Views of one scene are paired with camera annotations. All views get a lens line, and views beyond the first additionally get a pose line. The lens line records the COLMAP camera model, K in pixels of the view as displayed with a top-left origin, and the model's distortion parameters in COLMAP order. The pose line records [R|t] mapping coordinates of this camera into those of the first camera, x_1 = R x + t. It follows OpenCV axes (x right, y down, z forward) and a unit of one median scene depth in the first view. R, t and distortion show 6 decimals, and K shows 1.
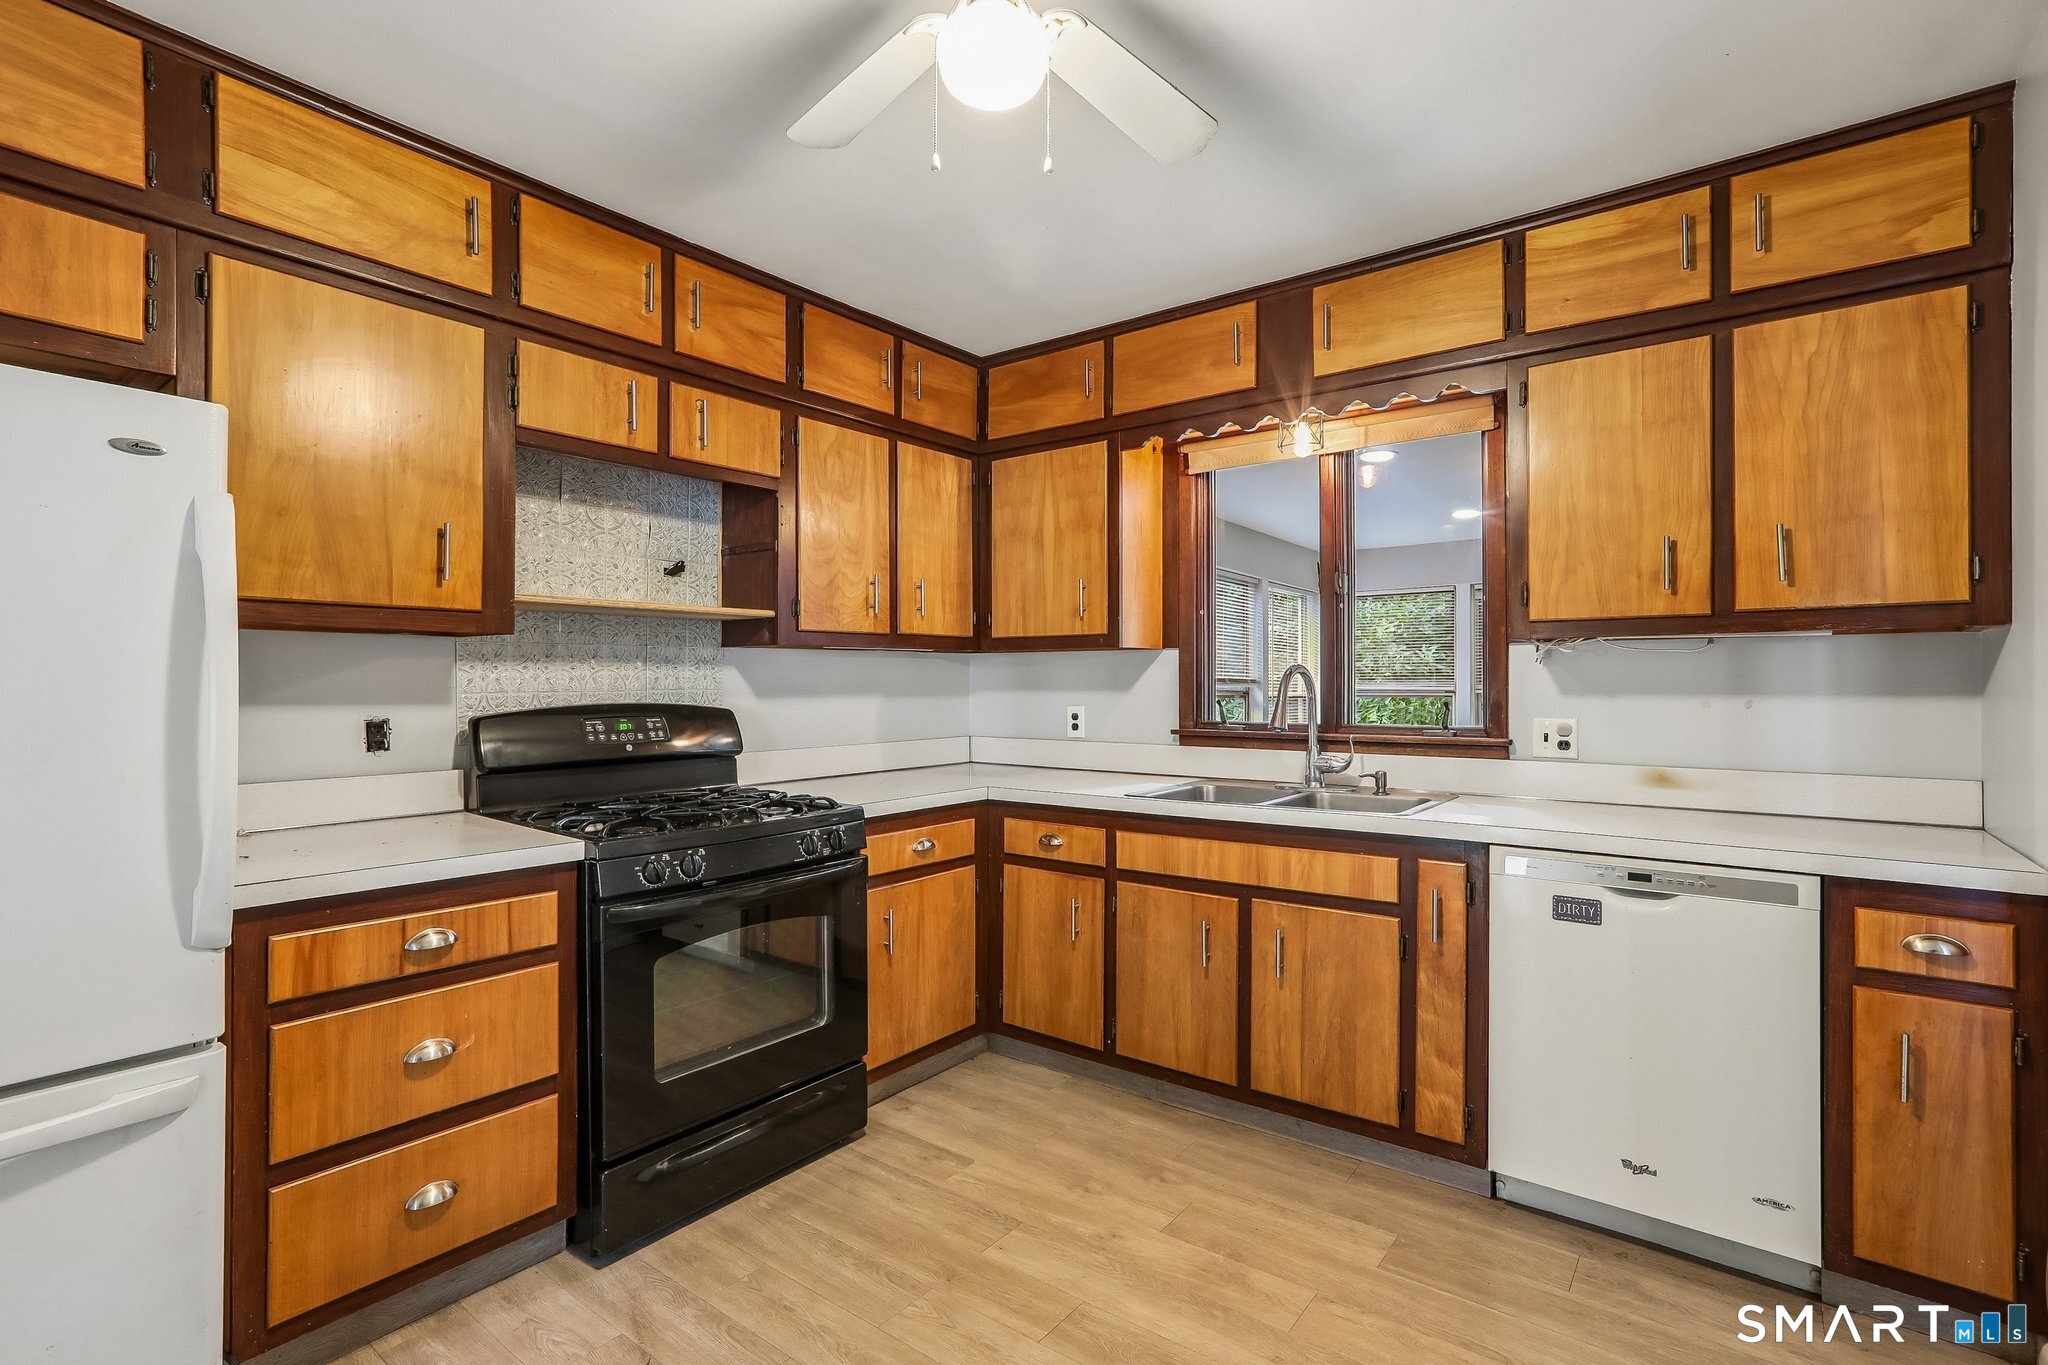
lens RADIAL K [[959.0, 0, 1024.0], [0, 959.0, 682.5], [0, 0, 1]] dist [-0.036874, 0.028538]
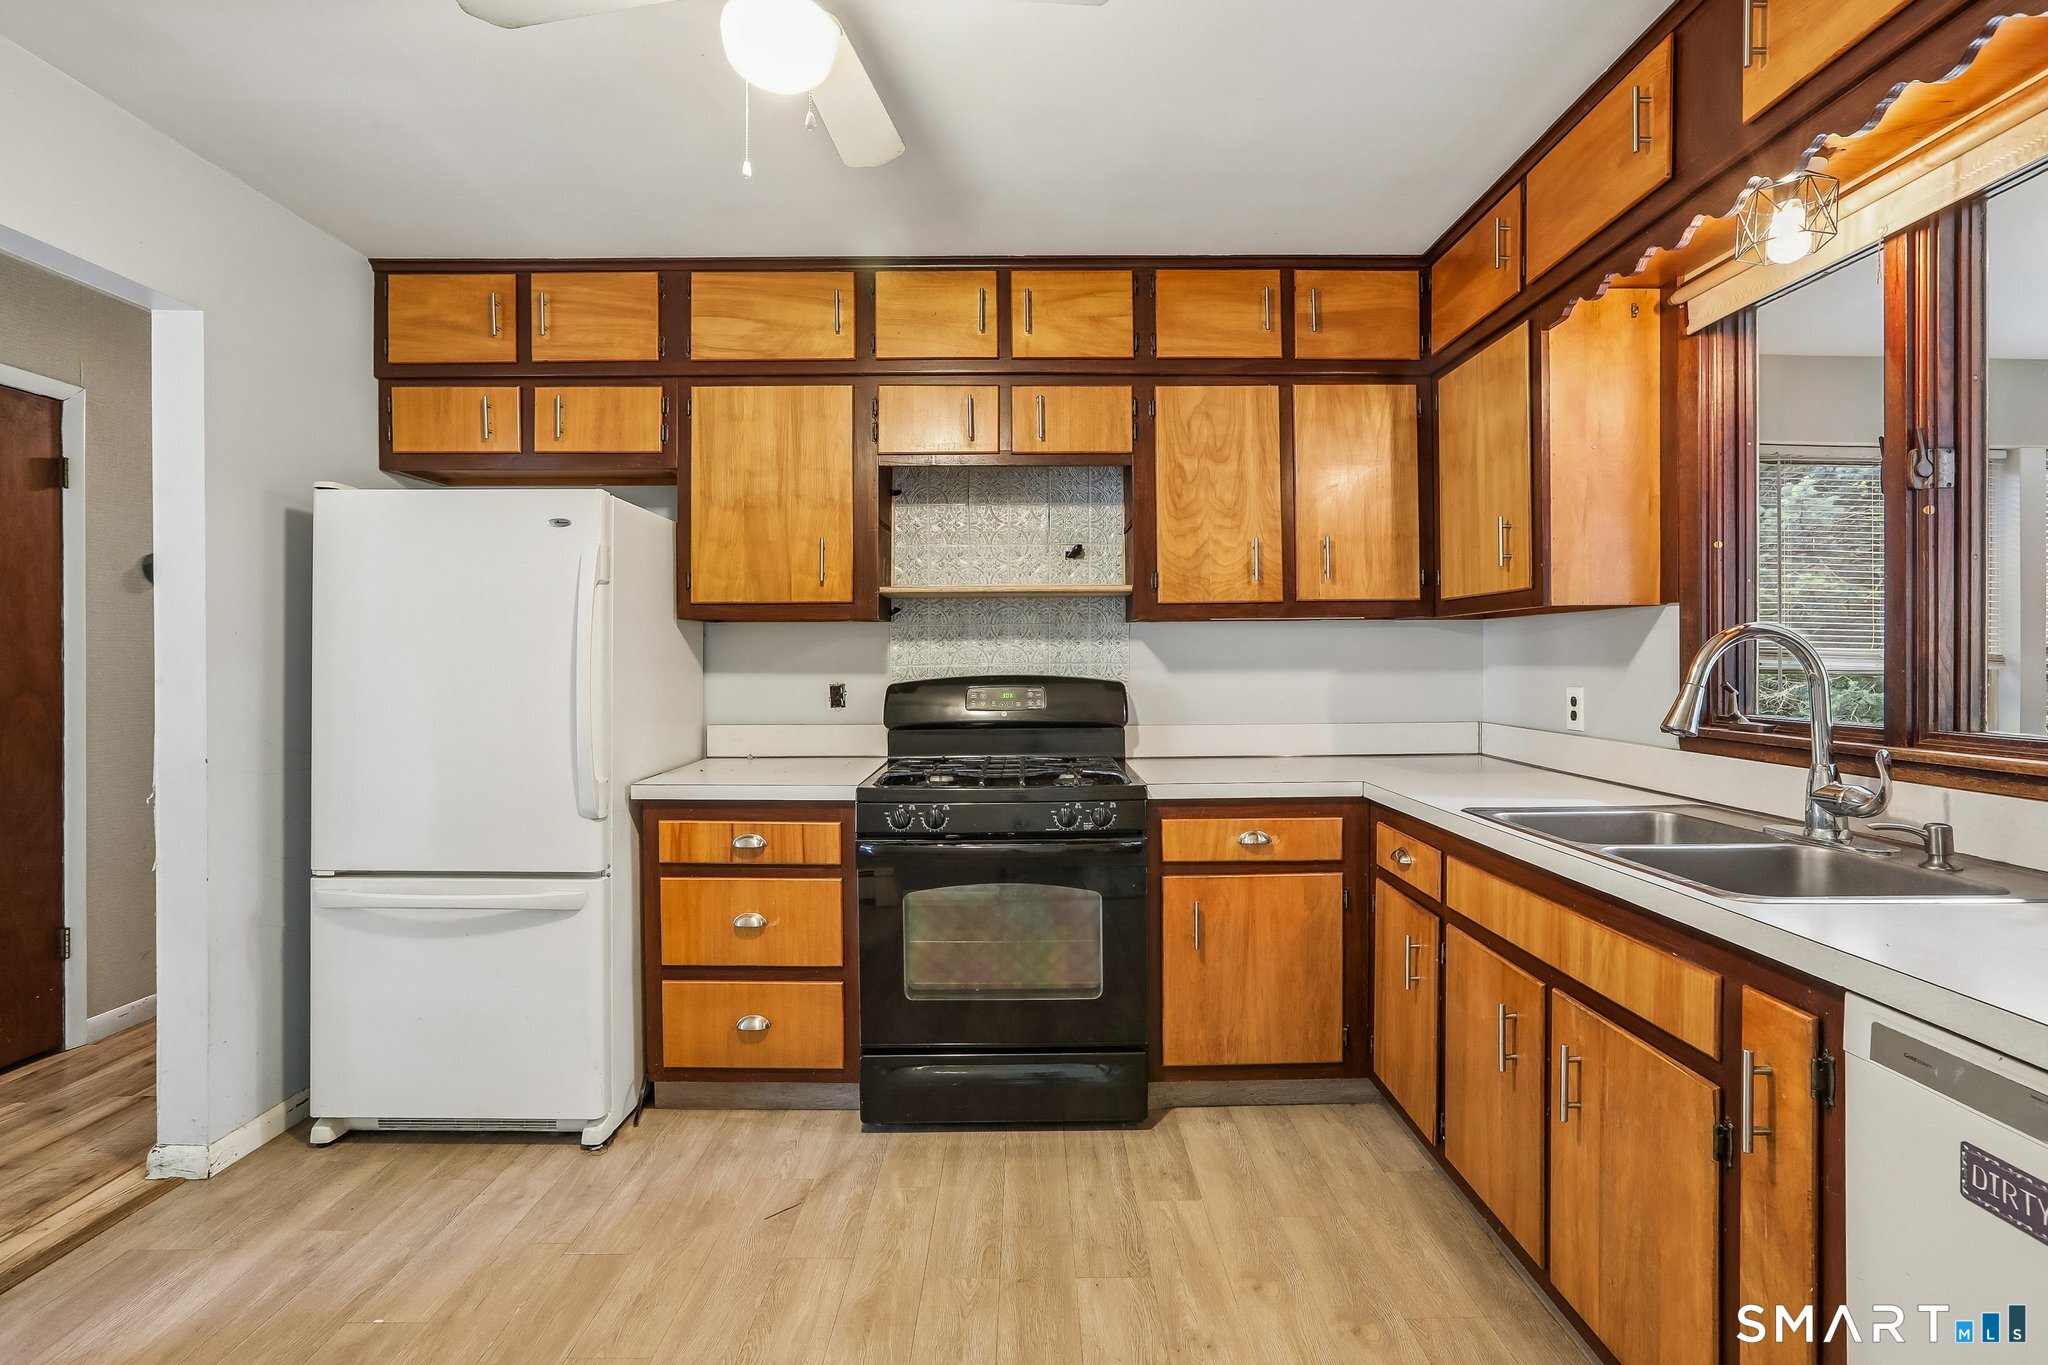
lens RADIAL K [[949.9, 0, 1032.7], [0, 949.9, 665.6], [0, 0, 1]] dist [-0.037702, 0.019146]
pose [[0.620045, 0.004280, -0.784554, 0.510218], [0.003093, 0.999964, 0.007900, 0.001672], [0.784560, -0.007325, 0.620010, 0.328552]]
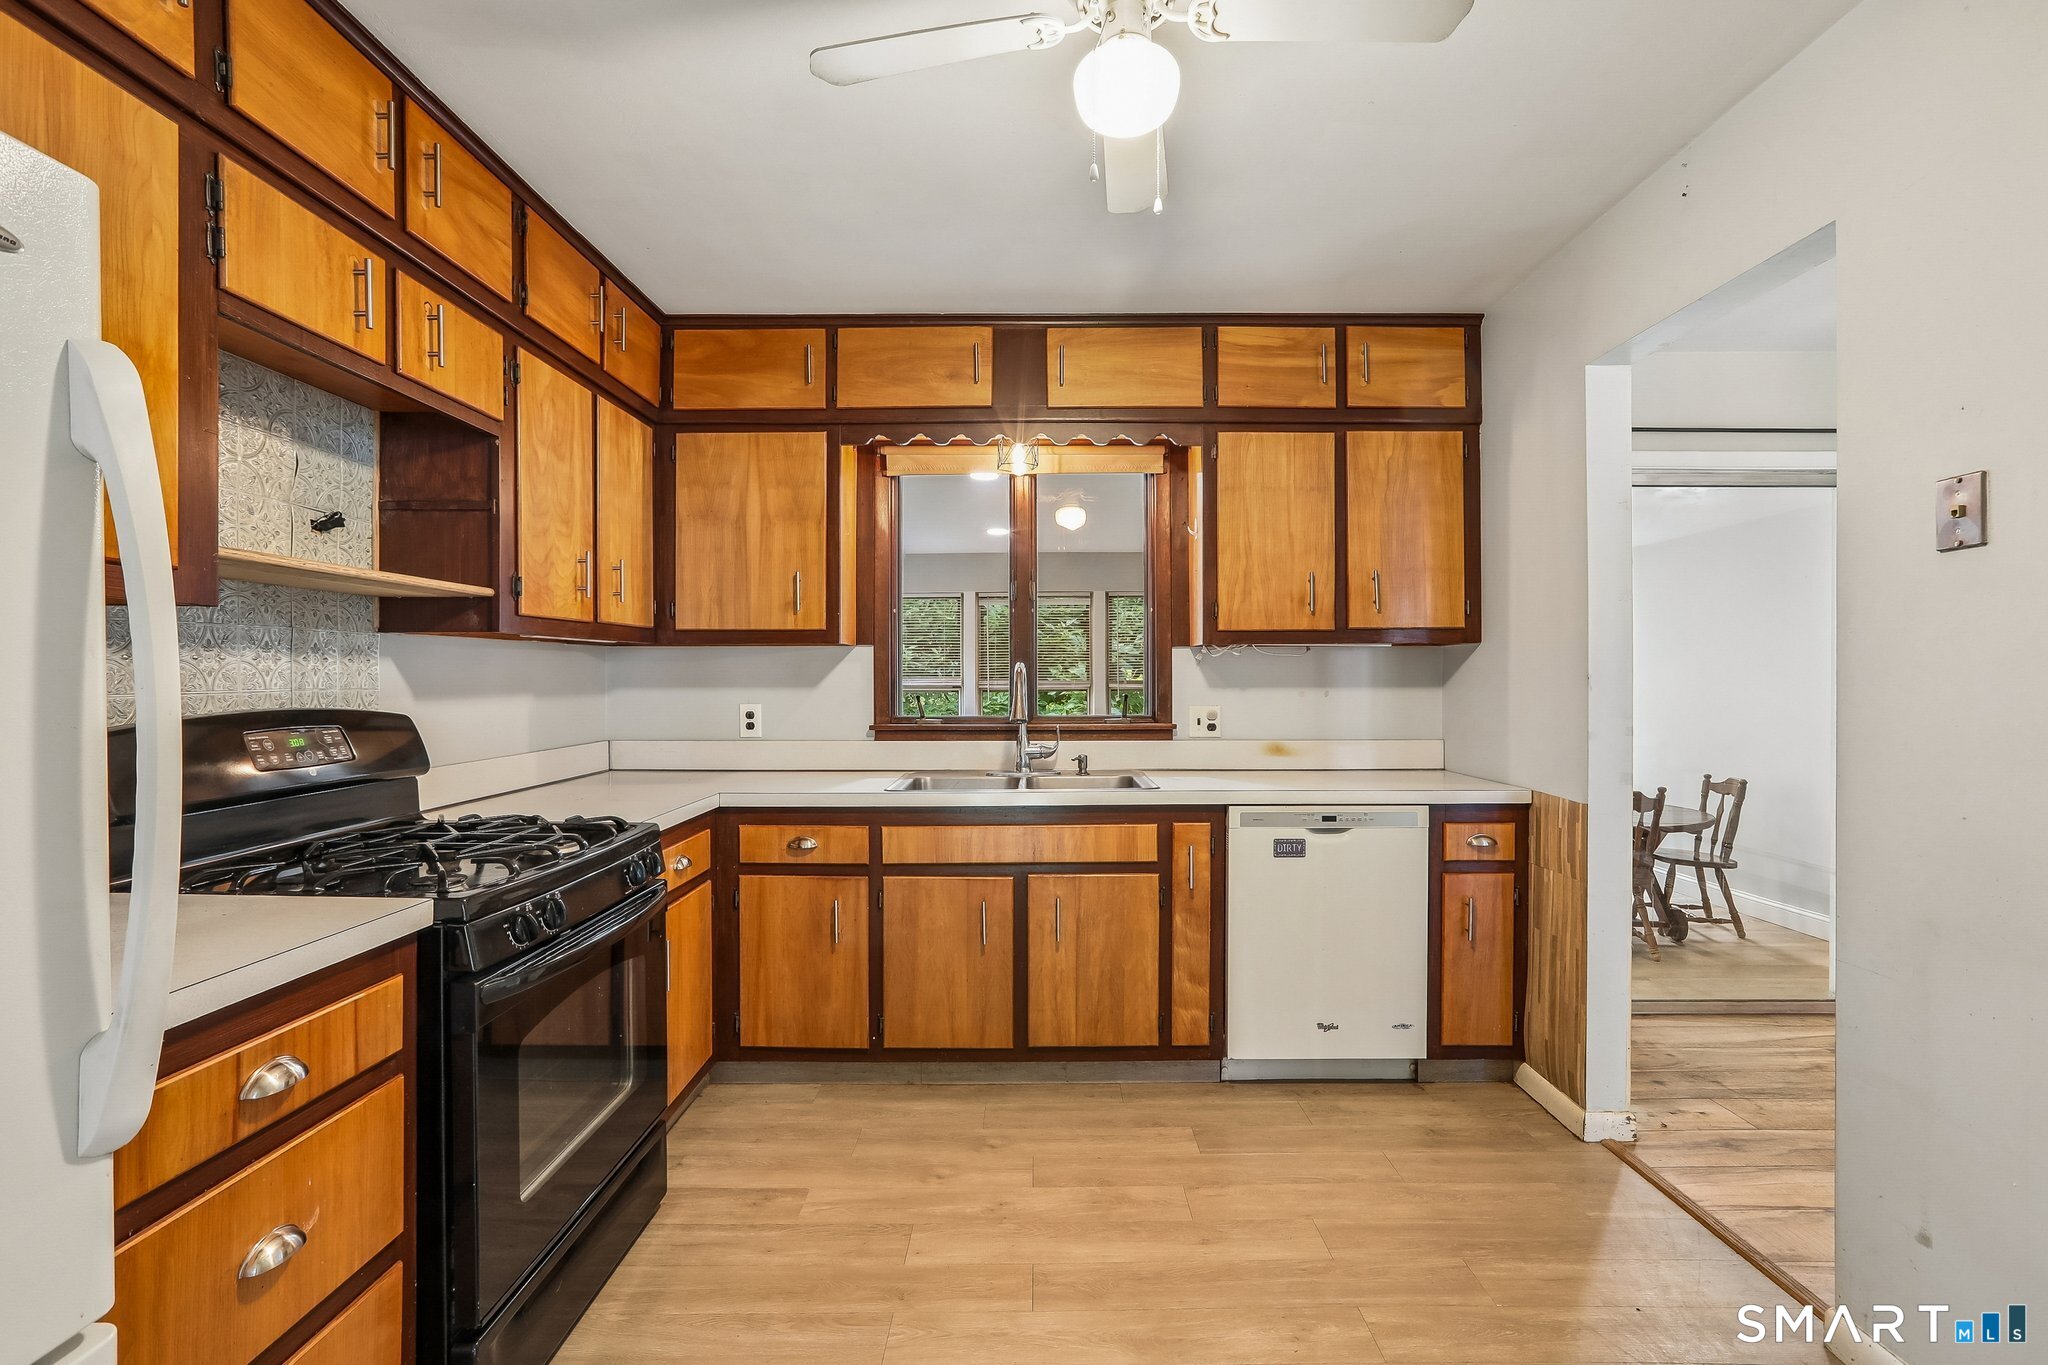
lens RADIAL K [[951.6, 0, 1021.0], [0, 951.6, 688.4], [0, 0, 1]] dist [-0.037755, 0.021351]
pose [[0.797437, -0.006963, 0.603361, -0.423445], [0.001558, 0.999954, 0.009481, 0.000738], [-0.603400, -0.006621, 0.797411, 0.130472]]
